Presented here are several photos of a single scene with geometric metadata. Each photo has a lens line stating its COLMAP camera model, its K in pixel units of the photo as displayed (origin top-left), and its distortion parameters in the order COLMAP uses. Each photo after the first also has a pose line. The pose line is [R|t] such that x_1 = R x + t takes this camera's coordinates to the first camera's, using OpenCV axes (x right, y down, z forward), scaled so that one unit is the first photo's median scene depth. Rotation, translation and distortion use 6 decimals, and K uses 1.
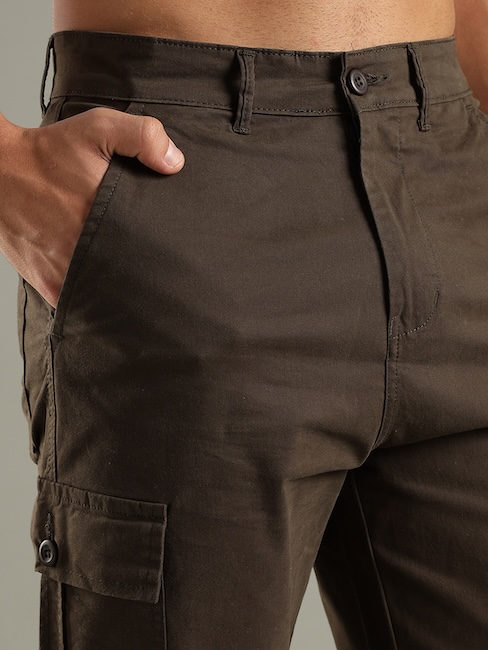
lens RADIAL K [[2027.5, 0, 244.0], [0, 2027.5, 325.0], [0, 0, 1]] dist [0.466528, 1.743247]
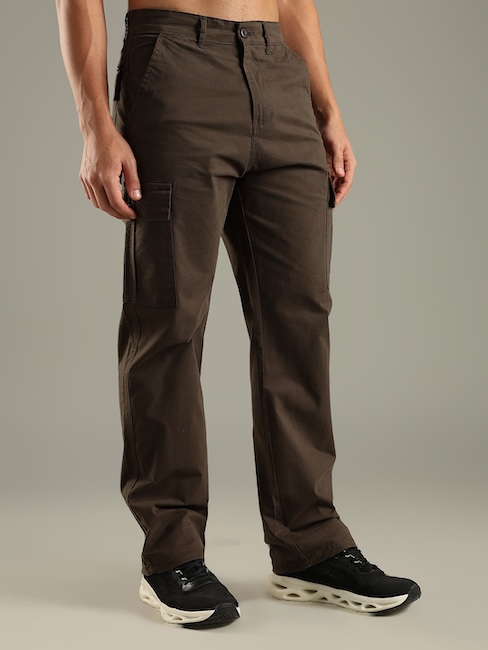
lens RADIAL K [[1117.2, 0, 244.0], [0, 1117.2, 325.0], [0, 0, 1]] dist [-0.343907, 0.031196]
pose [[0.997509, 0.020964, 0.067351, -0.031388], [-0.026391, 0.996387, 0.080720, 0.144581], [-0.065415, -0.082296, 0.994459, -0.443856]]
